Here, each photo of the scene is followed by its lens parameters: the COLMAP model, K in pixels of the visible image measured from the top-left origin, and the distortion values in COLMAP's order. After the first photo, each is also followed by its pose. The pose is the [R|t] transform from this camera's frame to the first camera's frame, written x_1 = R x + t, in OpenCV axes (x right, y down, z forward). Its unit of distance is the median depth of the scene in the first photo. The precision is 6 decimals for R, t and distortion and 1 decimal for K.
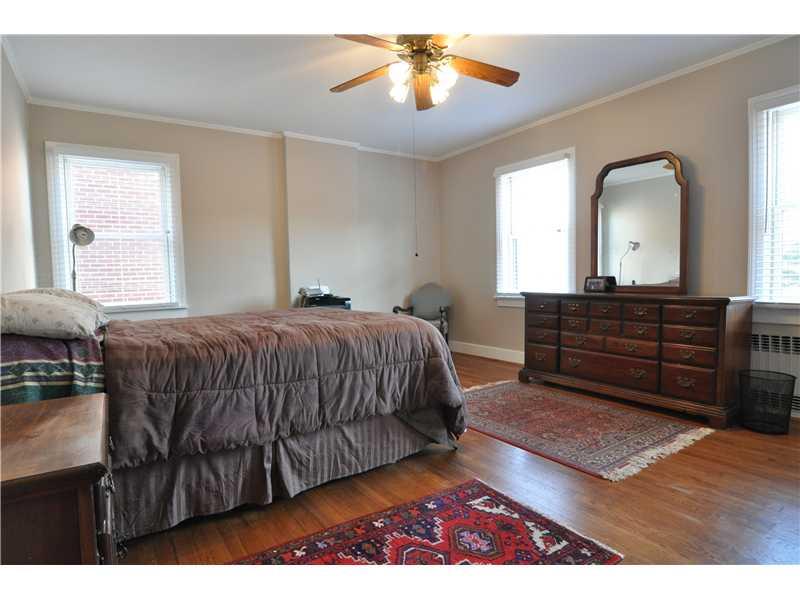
lens RADIAL K [[432.6, 0, 395.9], [0, 432.6, 301.8], [0, 0, 1]] dist [-0.040323, 0.016071]
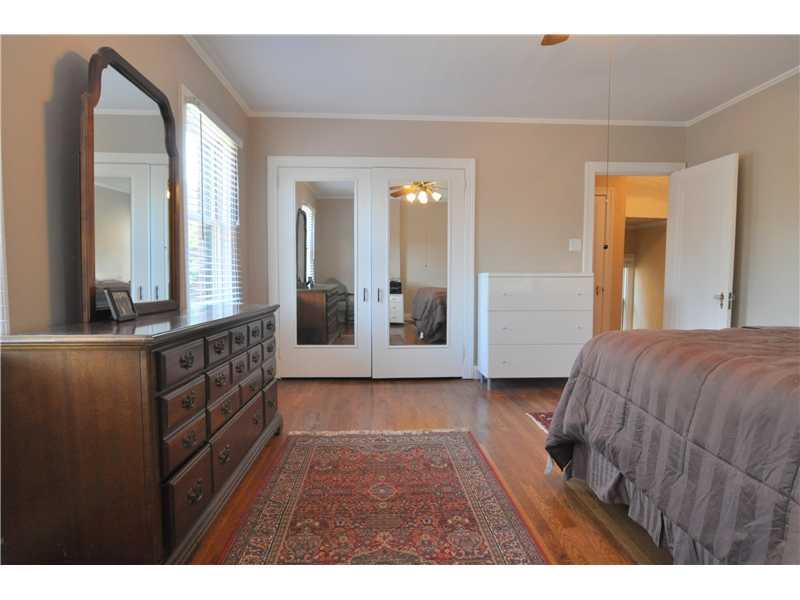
lens RADIAL K [[432.6, 0, 395.9], [0, 432.6, 301.8], [0, 0, 1]] dist [-0.040323, 0.016071]
pose [[-0.848172, -0.009063, 0.529643, -0.028030], [0.045205, 0.994968, 0.089417, -0.098466], [-0.527789, 0.099784, -0.843494, 1.730414]]
